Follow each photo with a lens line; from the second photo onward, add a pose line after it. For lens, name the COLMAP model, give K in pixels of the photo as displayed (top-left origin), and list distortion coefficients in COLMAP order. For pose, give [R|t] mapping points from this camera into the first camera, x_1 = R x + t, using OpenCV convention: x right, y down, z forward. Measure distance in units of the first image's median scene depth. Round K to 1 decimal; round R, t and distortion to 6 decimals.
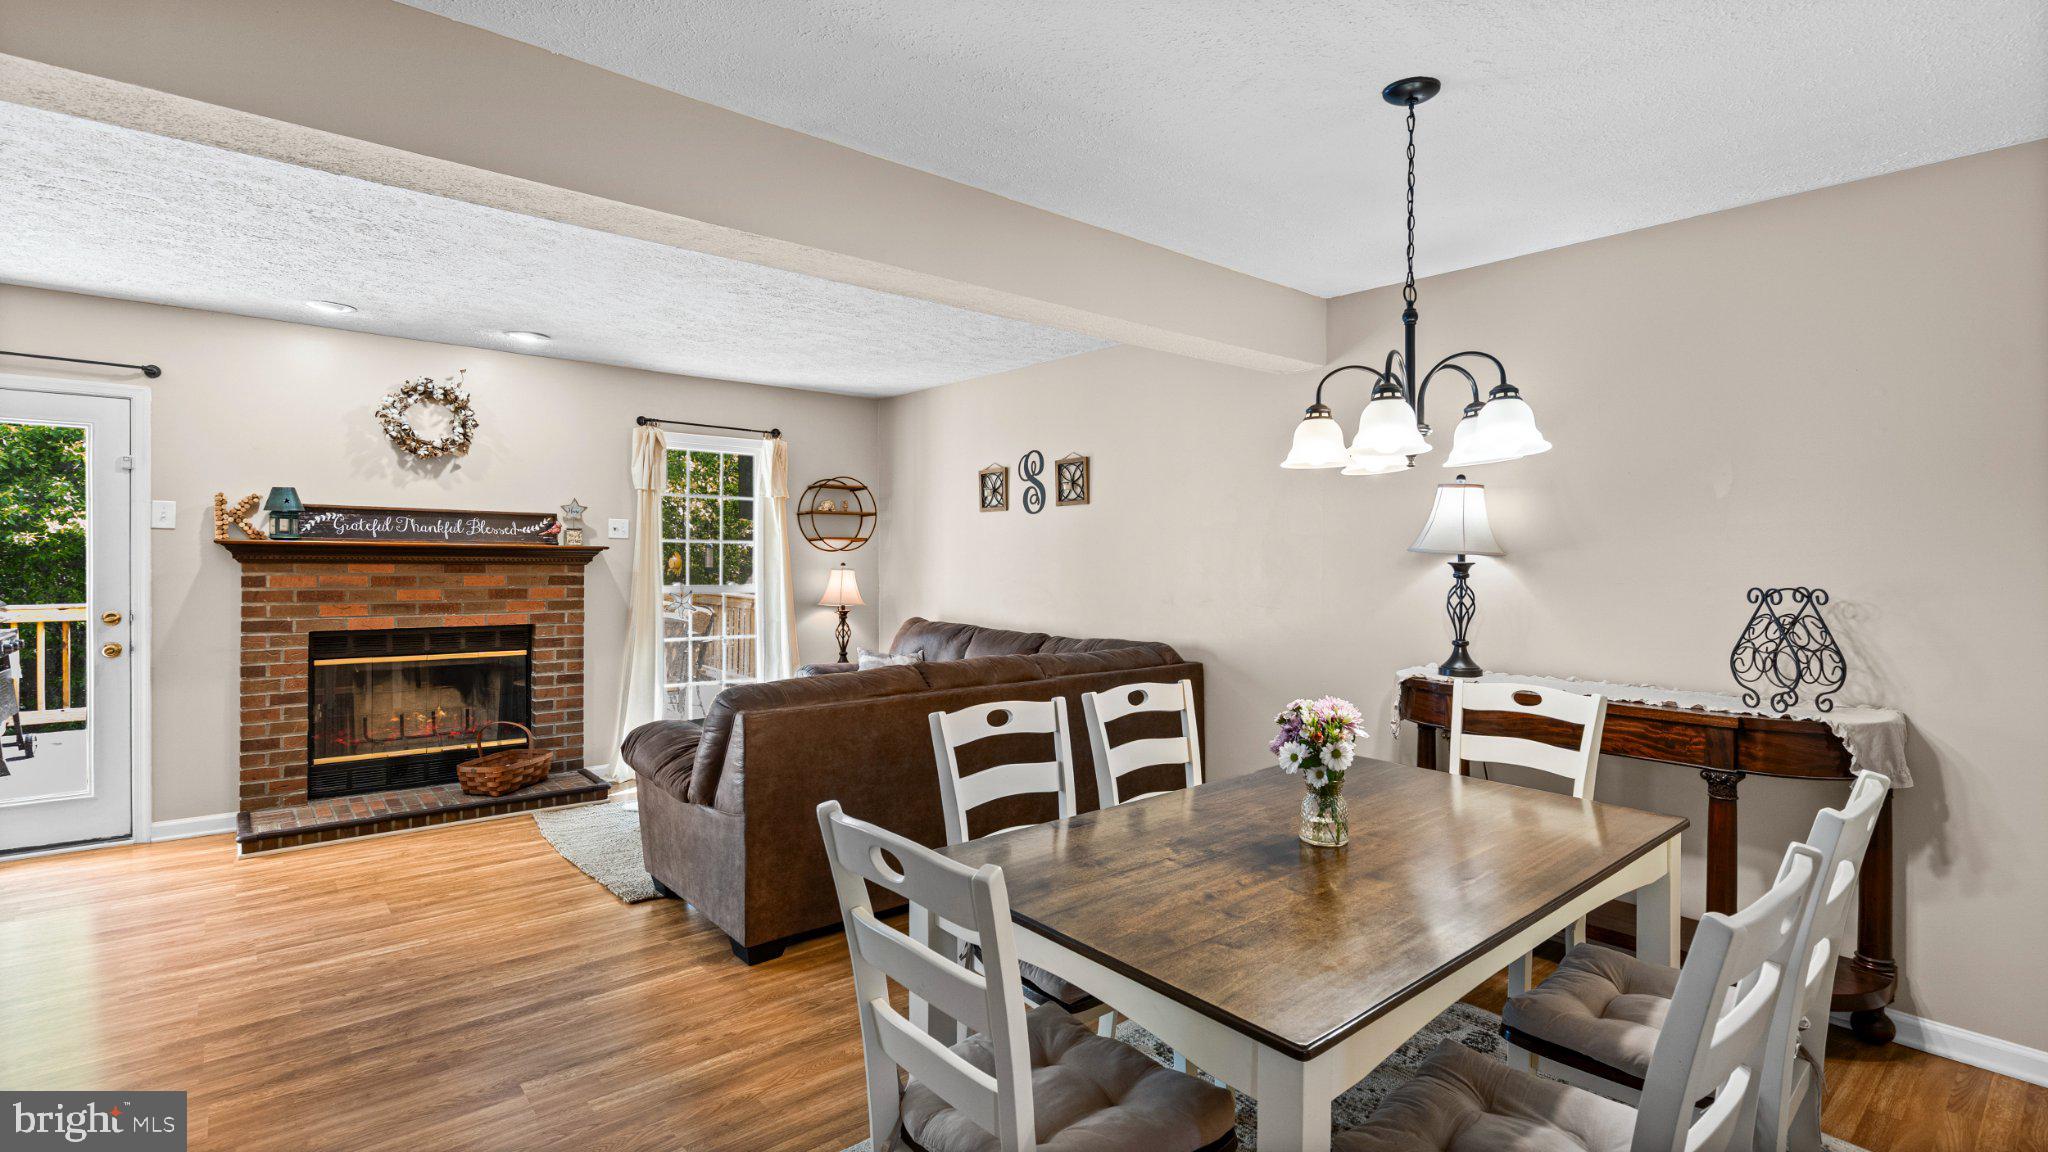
lens RADIAL K [[900.0, 0, 1020.1], [0, 900.0, 596.5], [0, 0, 1]] dist [-0.000666, 0.000091]
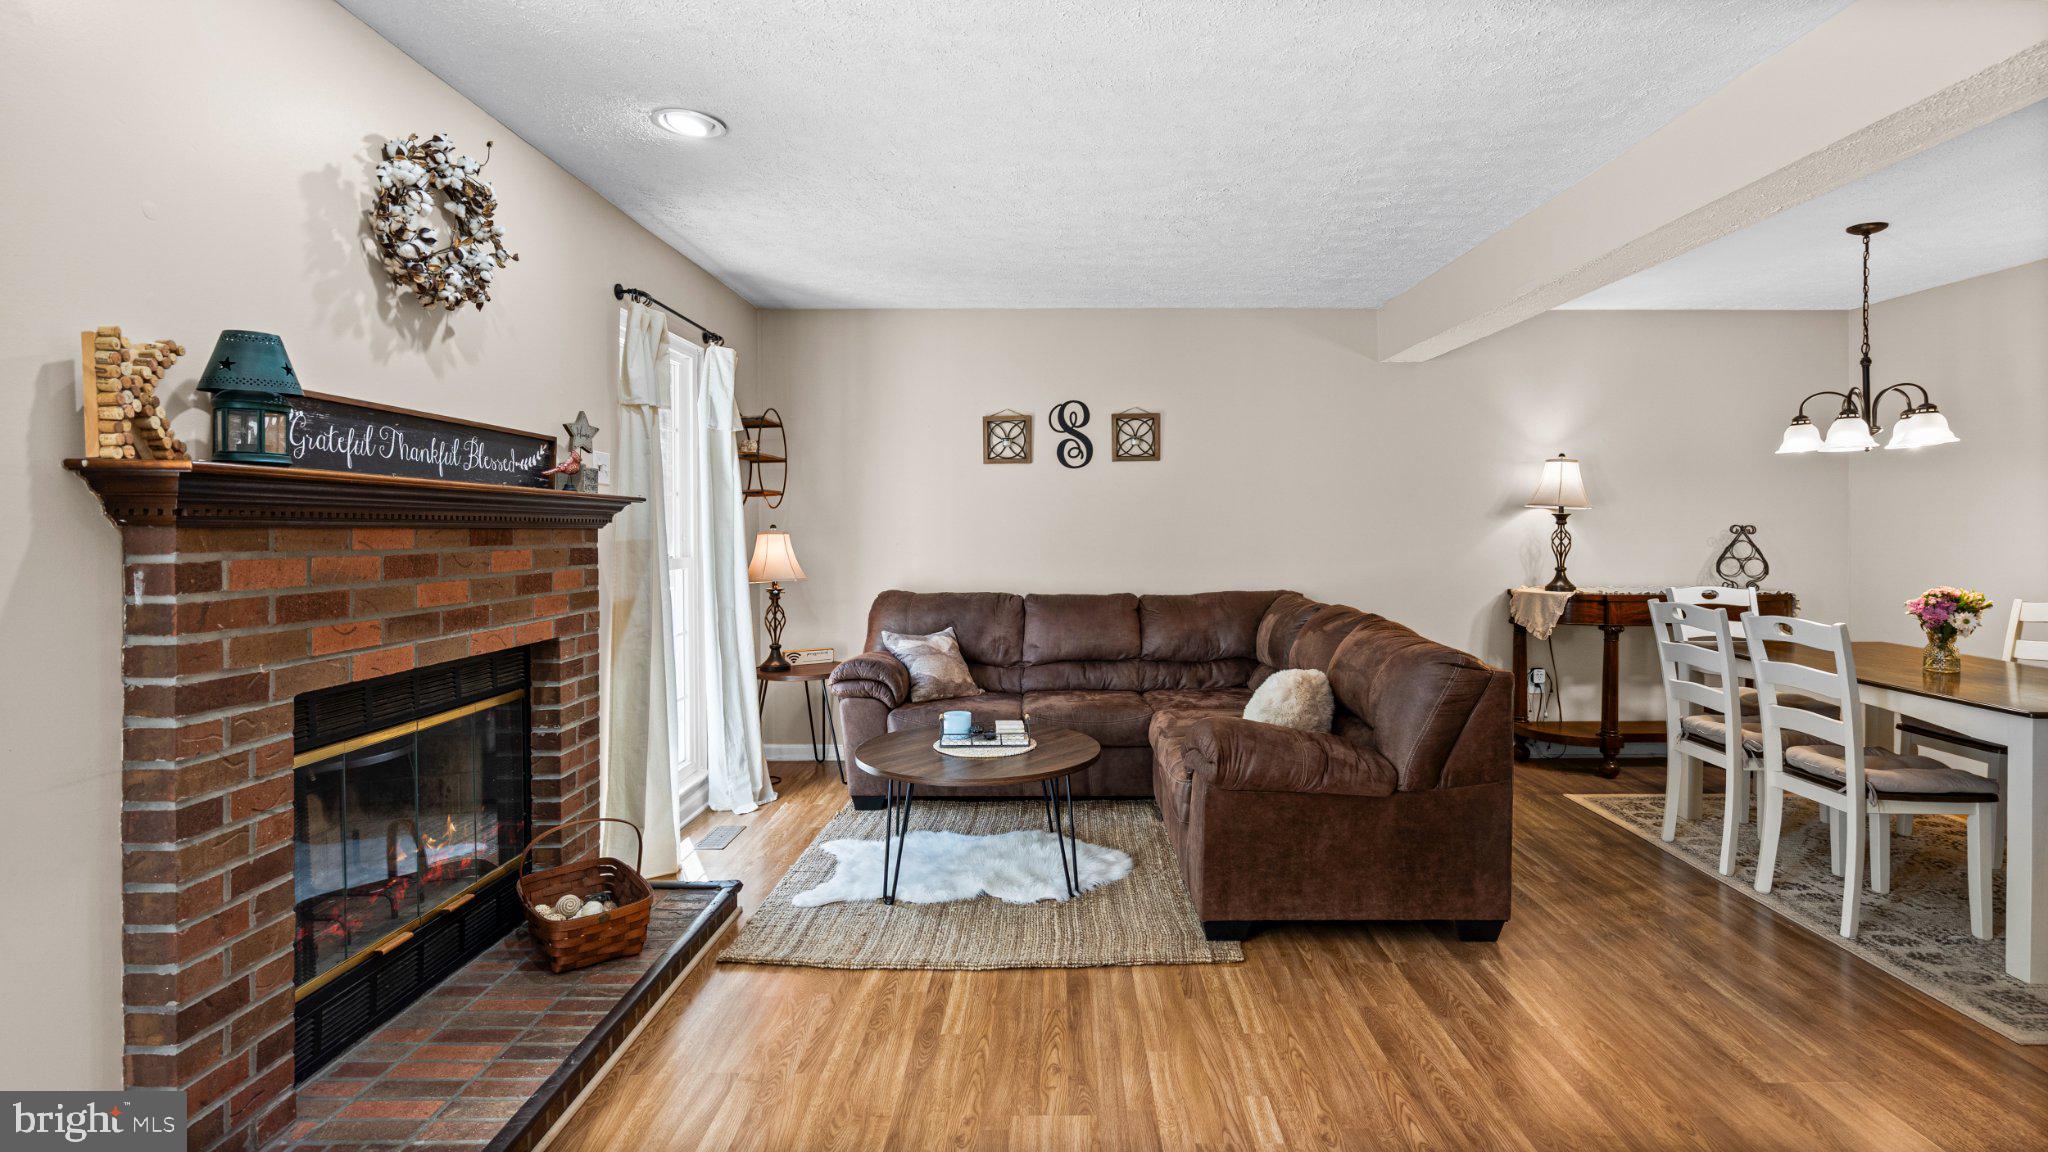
lens RADIAL K [[924.2, 0, 1041.3], [0, 924.2, 562.9], [0, 0, 1]] dist [-0.002497, 0.000672]
pose [[0.663040, -0.040438, 0.747491, -0.834099], [0.041379, 0.998993, 0.017340, -0.013373], [-0.747439, 0.019433, 0.664046, 0.446550]]
